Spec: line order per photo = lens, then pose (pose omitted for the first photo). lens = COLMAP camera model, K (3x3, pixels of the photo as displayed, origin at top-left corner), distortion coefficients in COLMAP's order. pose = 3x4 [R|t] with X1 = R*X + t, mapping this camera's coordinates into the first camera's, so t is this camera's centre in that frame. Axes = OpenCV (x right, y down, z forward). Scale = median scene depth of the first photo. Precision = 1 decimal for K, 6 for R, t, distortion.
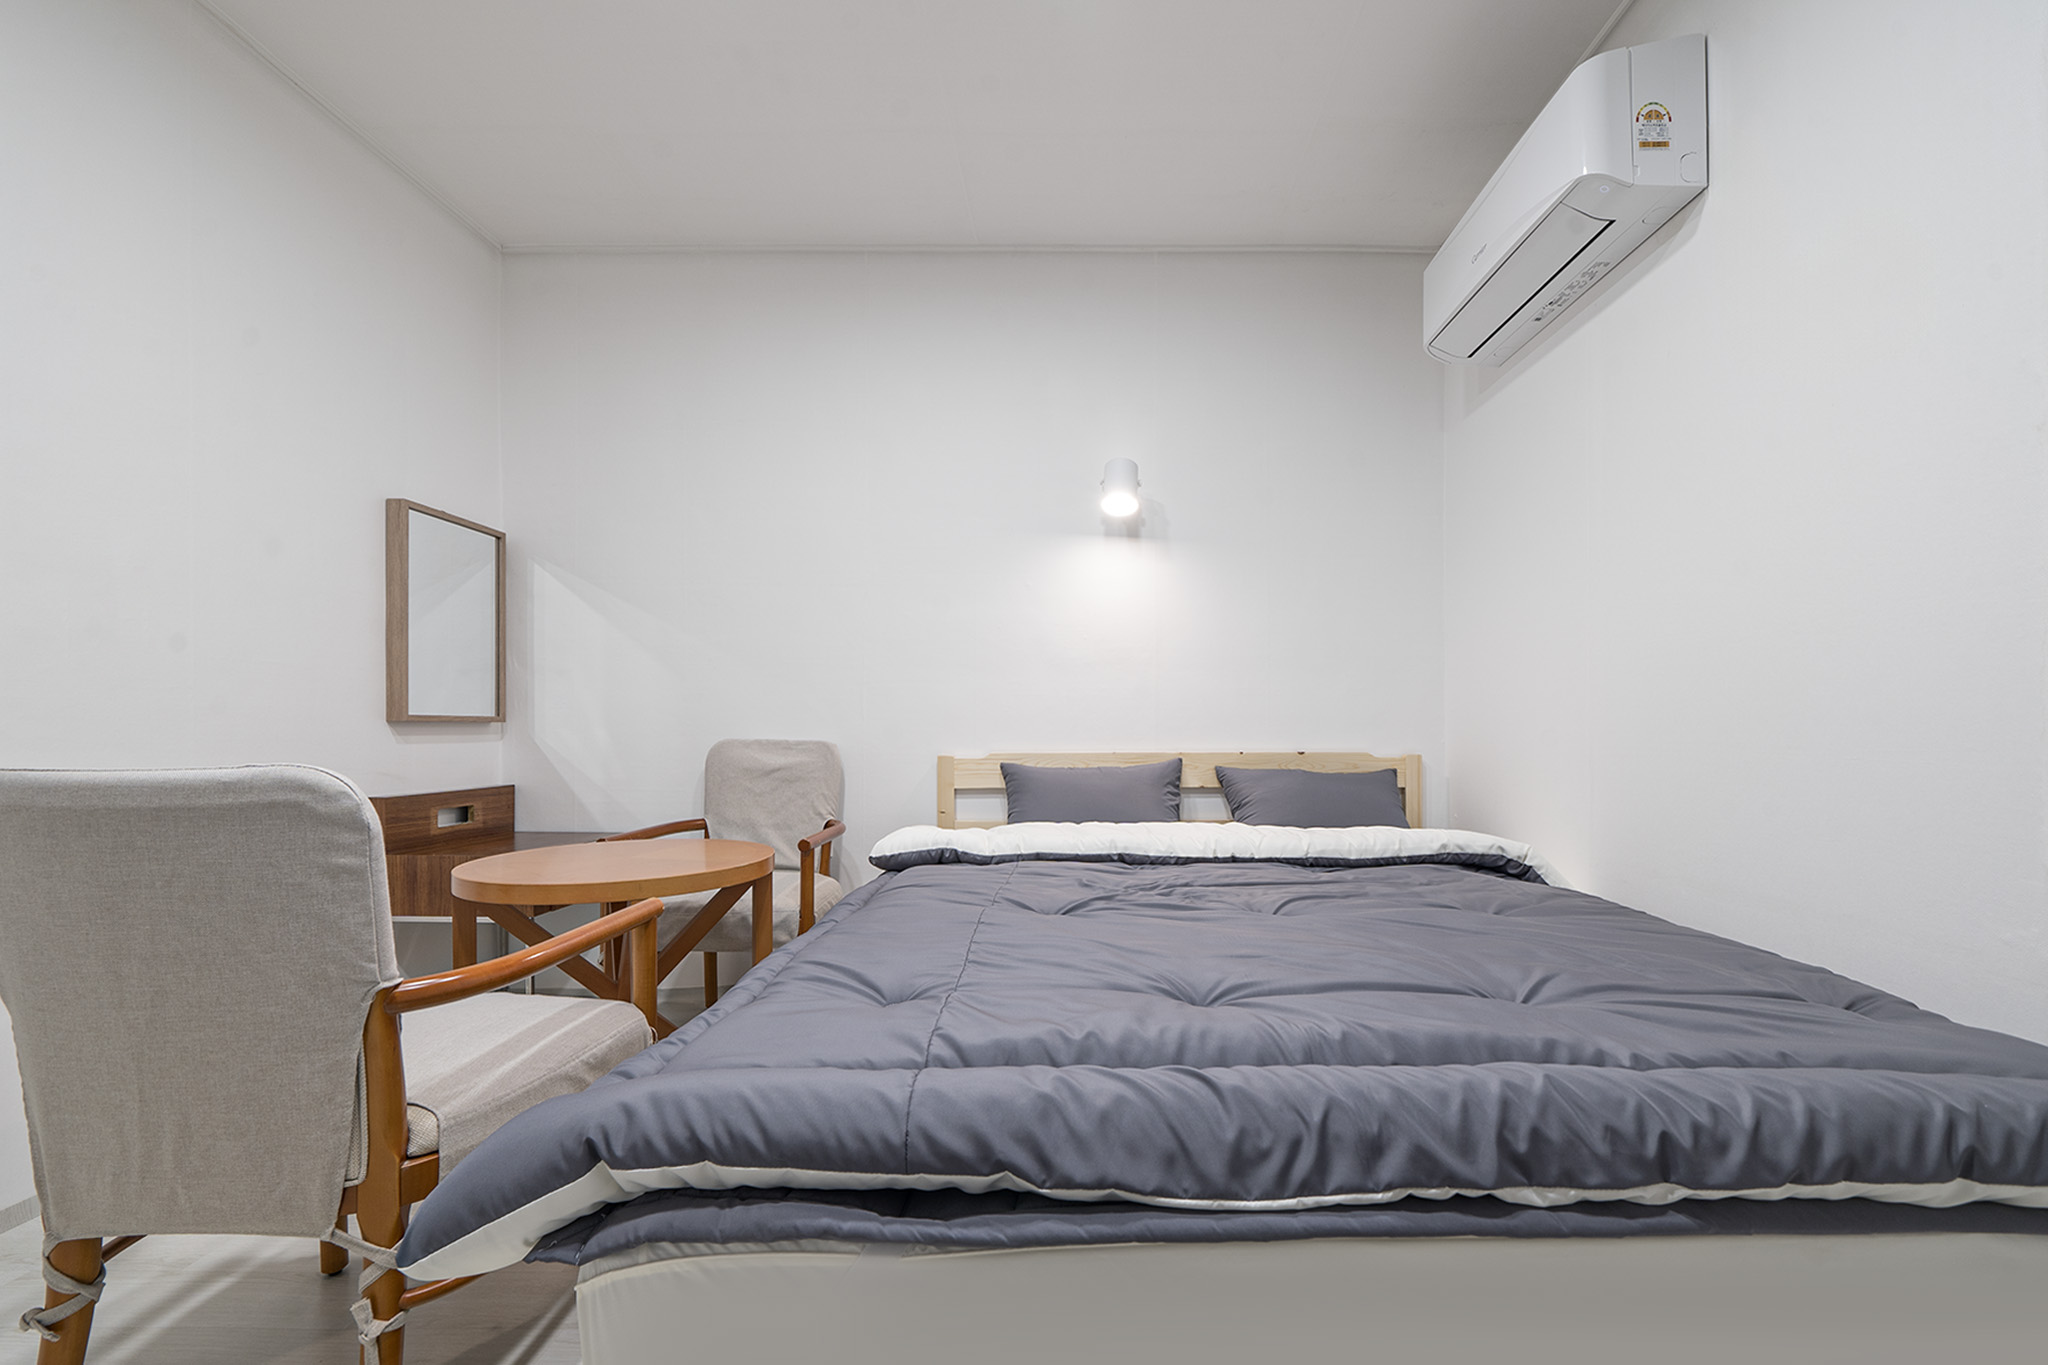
lens RADIAL K [[822.7, 0, 1101.4], [0, 822.7, 728.2], [0, 0, 1]] dist [-0.005667, -0.000378]
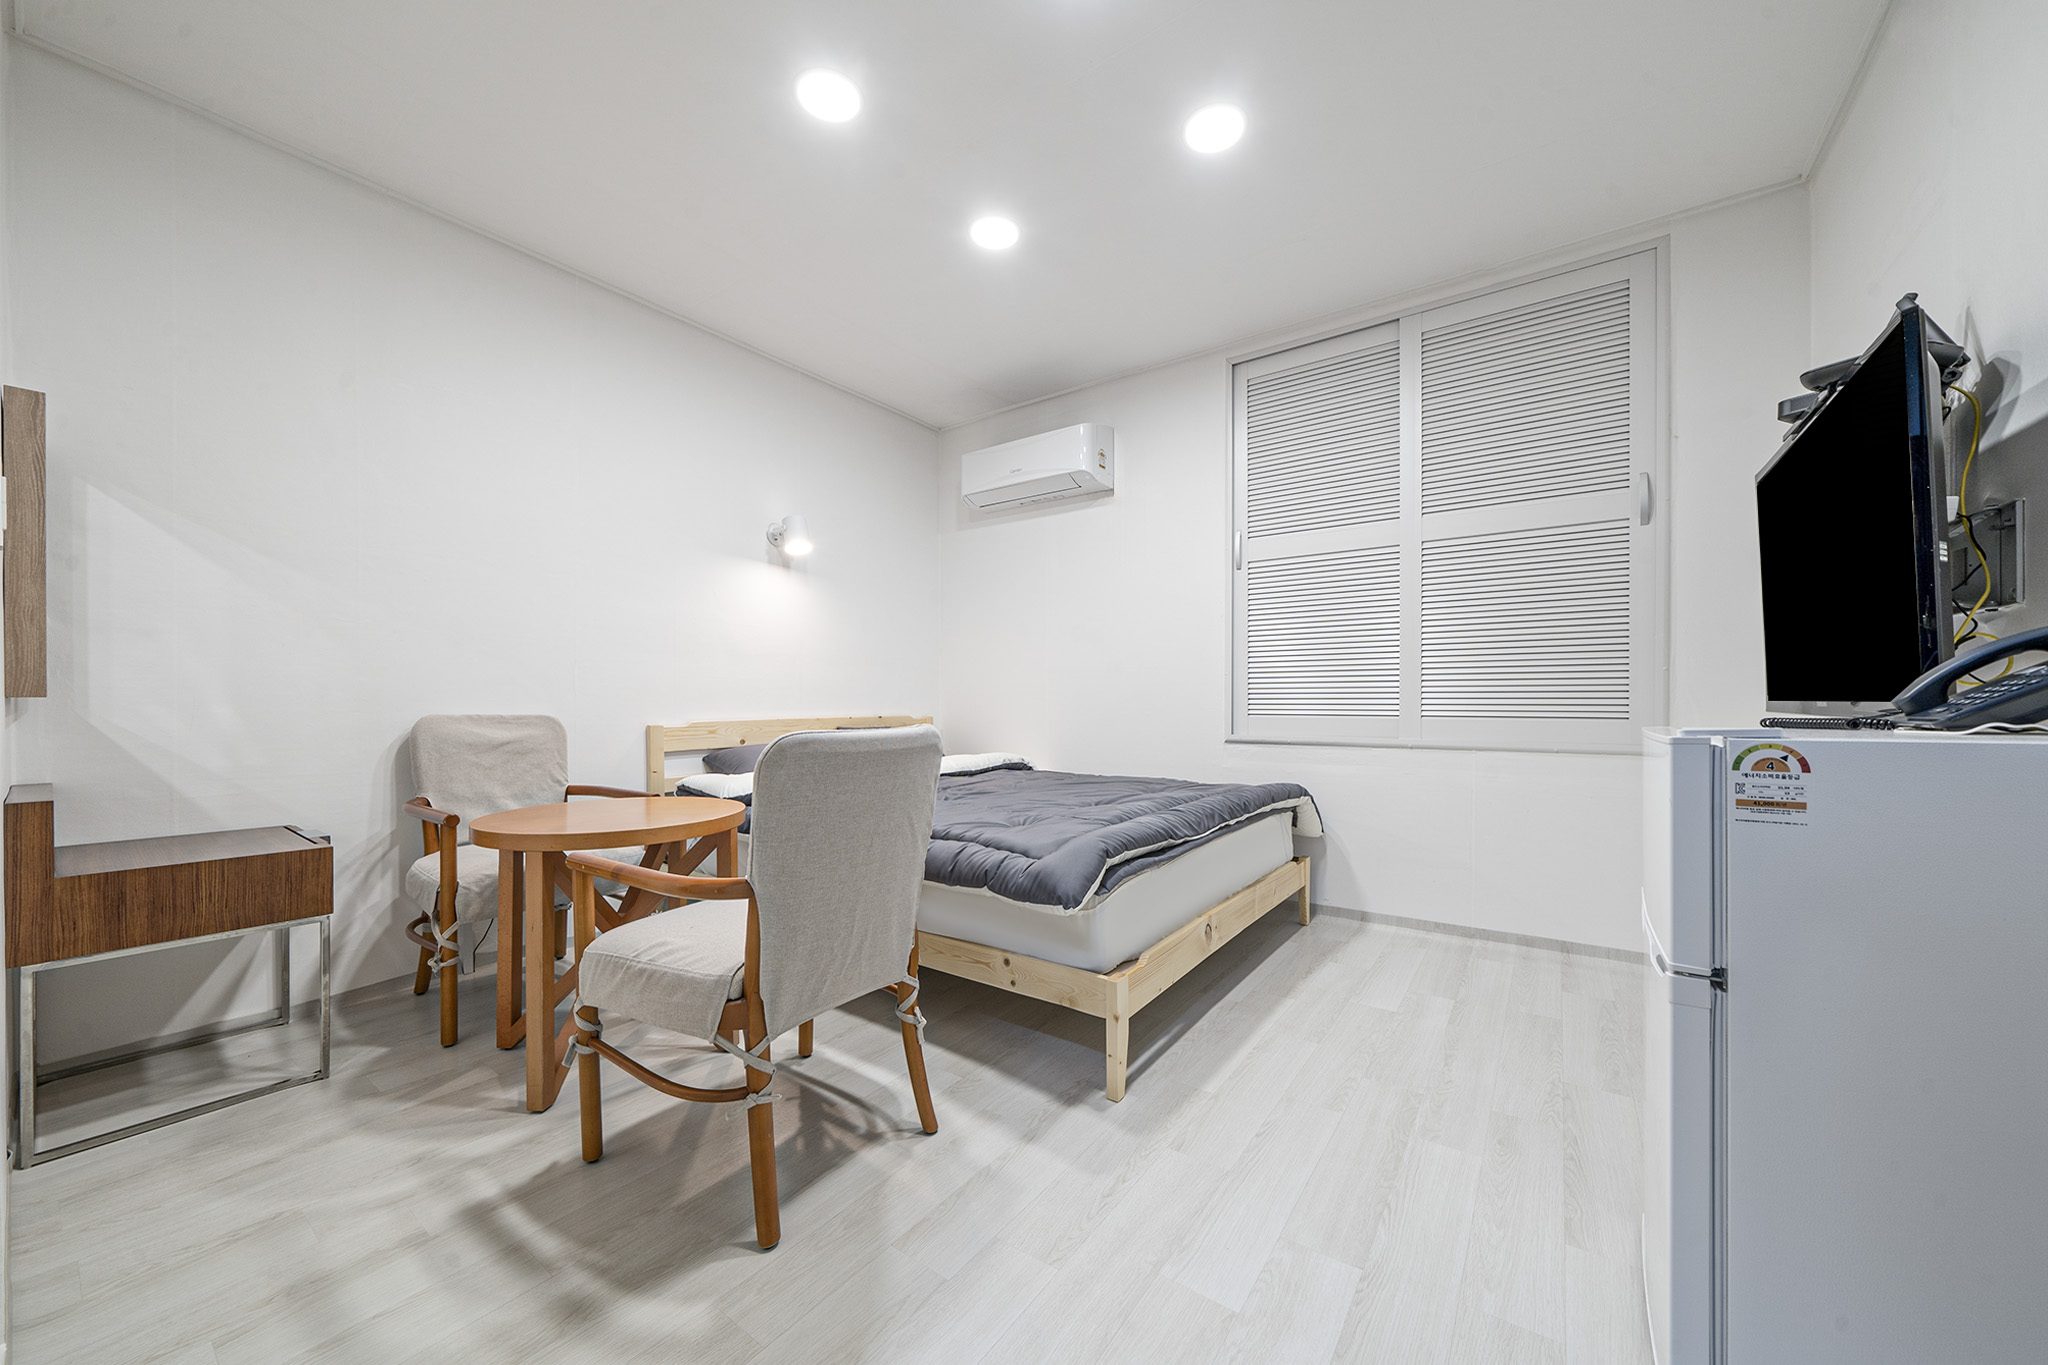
lens RADIAL K [[716.9, 0, 1023.3], [0, 716.9, 695.7], [0, 0, 1]] dist [-0.002084, -0.000160]
pose [[0.605642, 0.002703, 0.795733, -0.926854], [-0.000666, 0.999996, -0.002889, -0.009852], [-0.795737, 0.001219, 0.605641, -0.096433]]
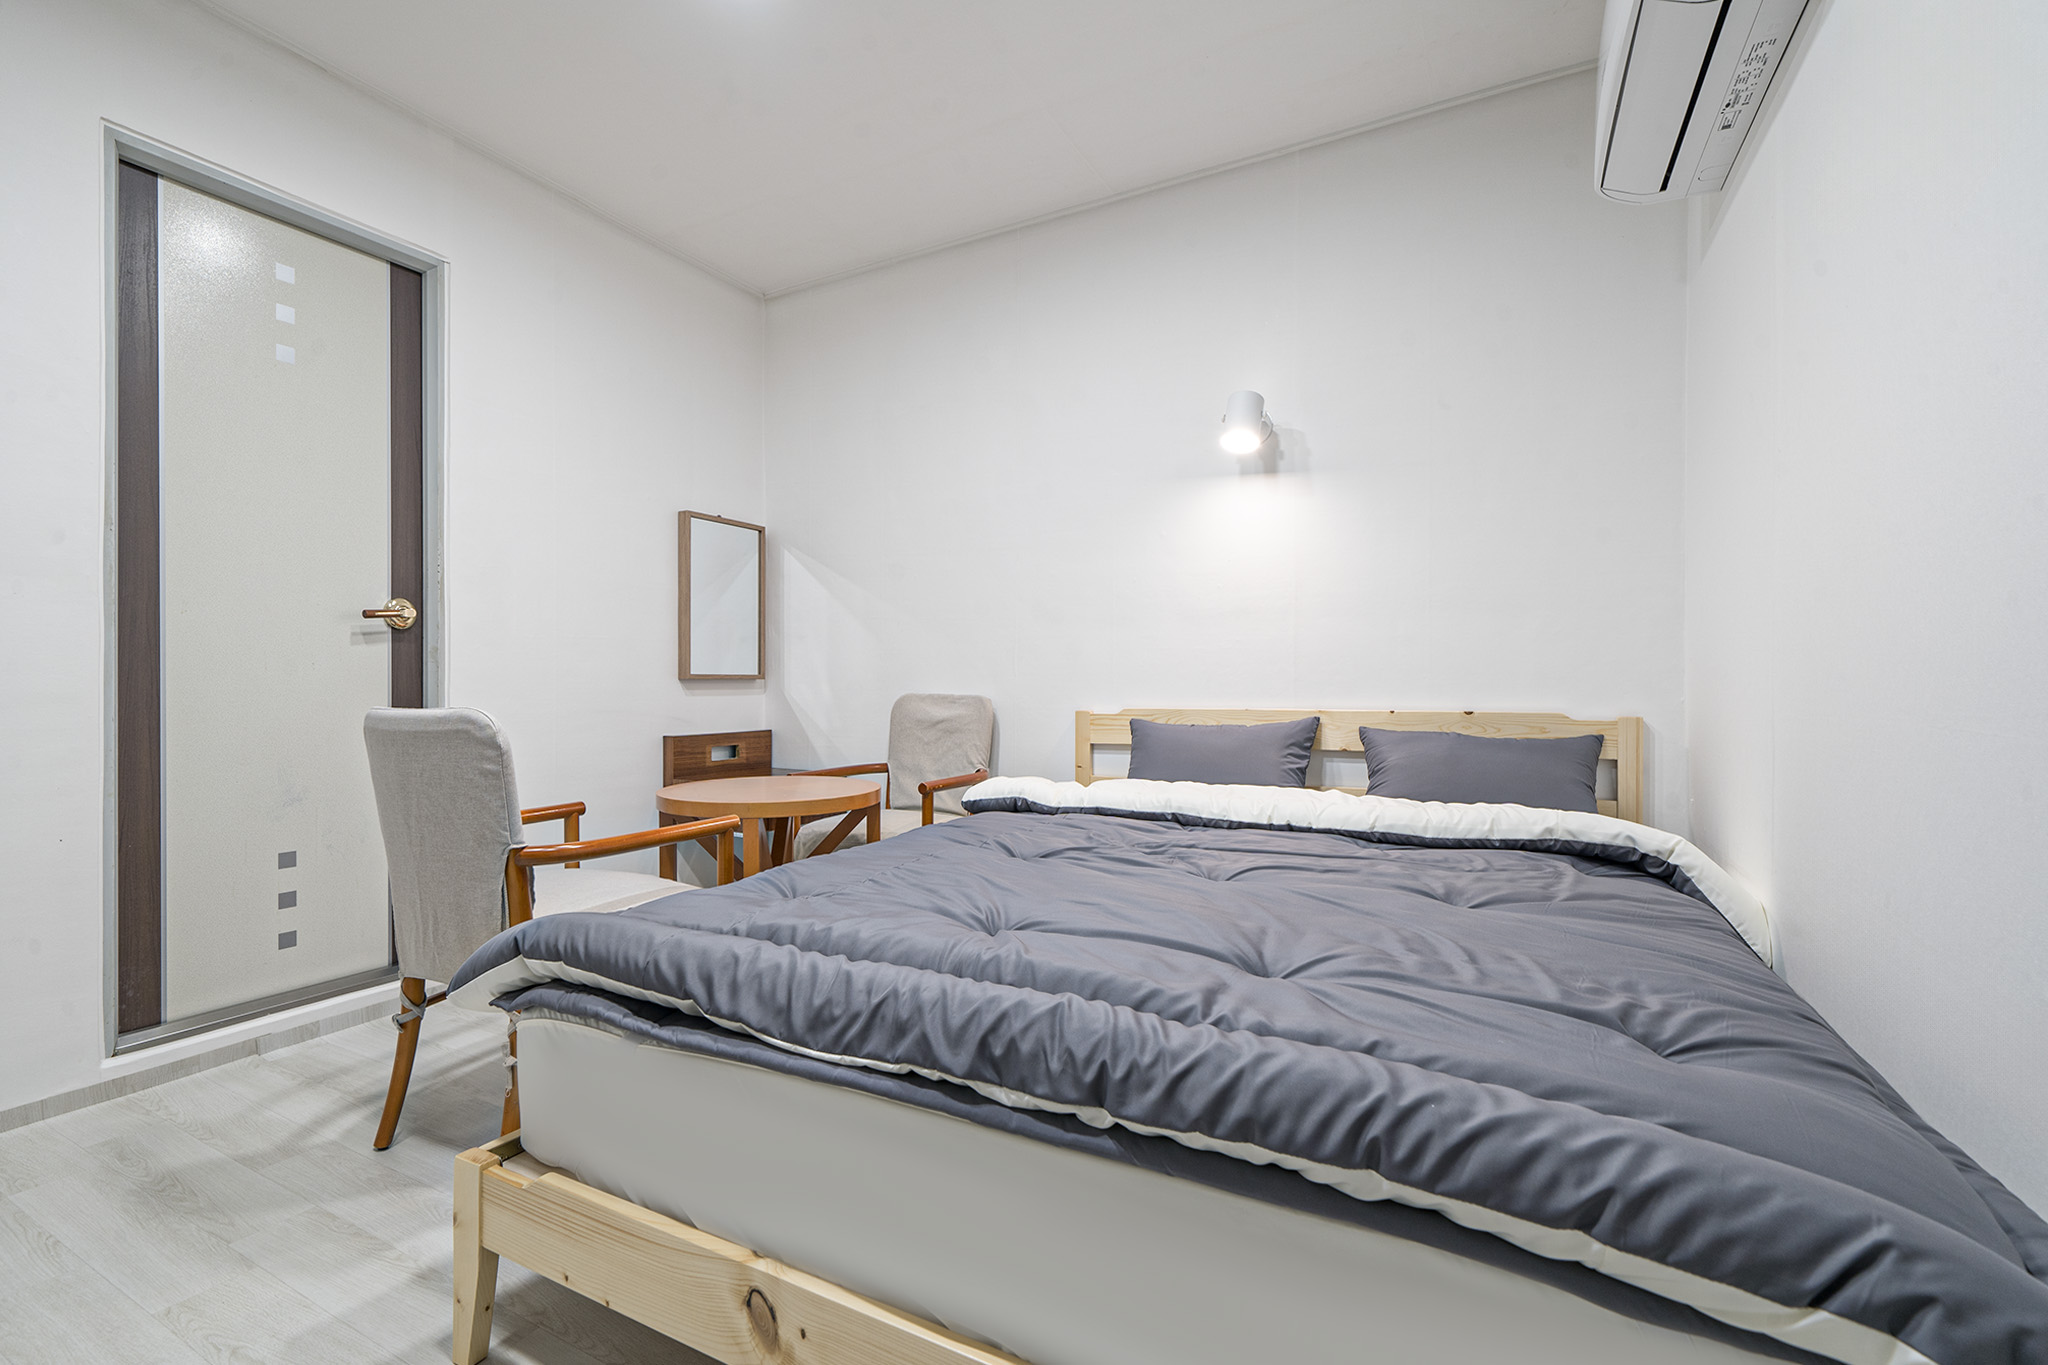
lens RADIAL K [[932.8, 0, 1024.0], [0, 932.8, 682.5], [0, 0, 1]] dist [-0.002718, -0.000154]
pose [[0.867779, -0.002334, -0.496945, 0.416336], [0.002717, 0.999996, 0.000047, -0.001730], [0.496943, -0.001391, 0.867782, -0.039114]]
